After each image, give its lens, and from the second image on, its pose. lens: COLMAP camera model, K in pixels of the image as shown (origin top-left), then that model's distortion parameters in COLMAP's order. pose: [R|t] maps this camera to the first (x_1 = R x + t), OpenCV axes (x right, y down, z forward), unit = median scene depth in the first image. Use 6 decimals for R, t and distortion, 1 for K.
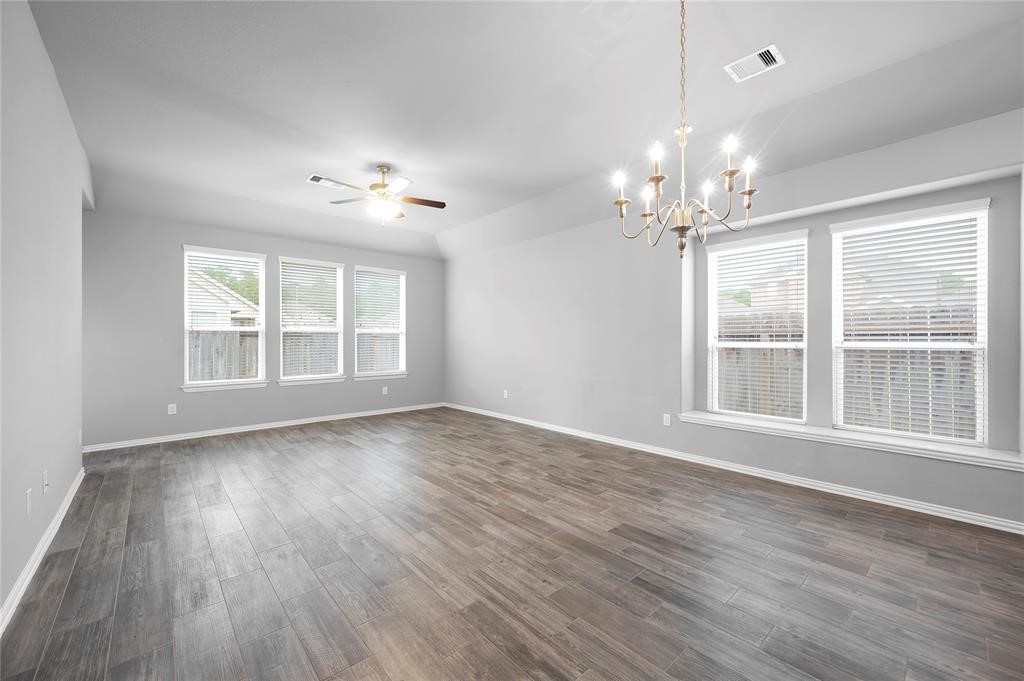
lens RADIAL K [[407.9, 0, 506.2], [0, 407.9, 336.9], [0, 0, 1]] dist [-0.002094, 0.000738]
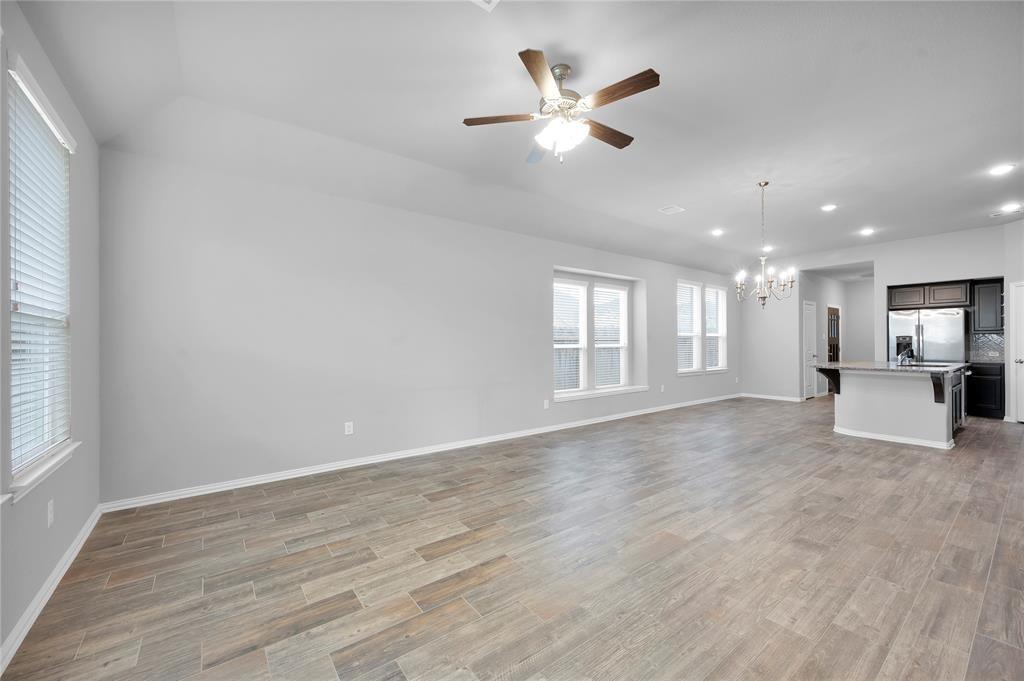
lens RADIAL K [[407.9, 0, 518.1], [0, 407.9, 342.0], [0, 0, 1]] dist [-0.002094, 0.000738]
pose [[0.057402, 0.004797, 0.998340, -1.005711], [-0.002189, 0.999987, -0.004679, 0.010749], [-0.998349, -0.001917, 0.057412, 1.110979]]
